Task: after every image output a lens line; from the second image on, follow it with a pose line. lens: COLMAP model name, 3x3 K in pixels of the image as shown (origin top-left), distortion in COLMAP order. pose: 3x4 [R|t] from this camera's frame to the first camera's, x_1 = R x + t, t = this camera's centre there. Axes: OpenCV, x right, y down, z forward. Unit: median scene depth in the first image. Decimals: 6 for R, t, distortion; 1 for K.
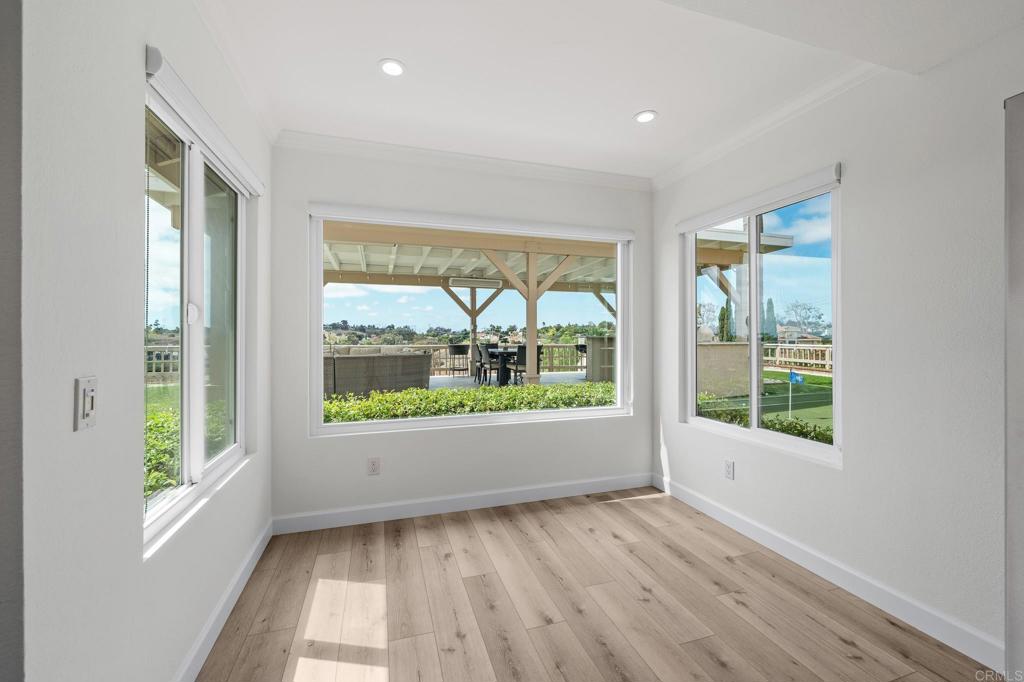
lens RADIAL K [[405.9, 0, 499.2], [0, 405.9, 324.8], [0, 0, 1]] dist [-0.000389, -0.000005]
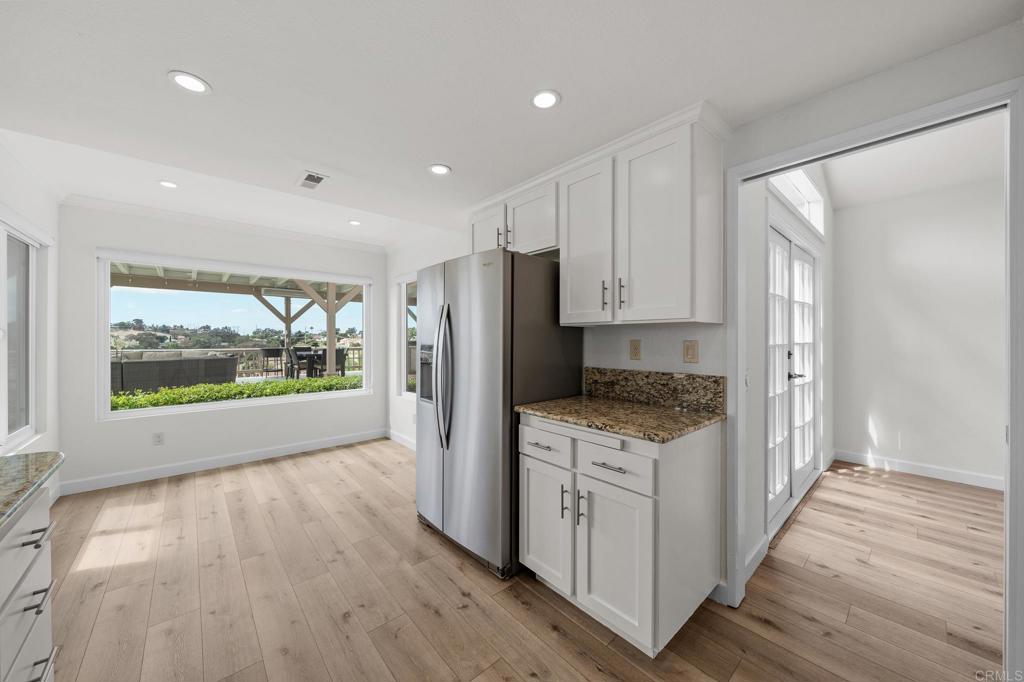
lens RADIAL K [[362.6, 0, 498.4], [0, 362.6, 334.6], [0, 0, 1]] dist [-0.000777, -0.000250]
pose [[0.913662, 0.006592, 0.406422, 0.218821], [-0.013797, 0.999795, 0.014802, -0.039591], [-0.406241, -0.019132, 0.913566, -0.534680]]
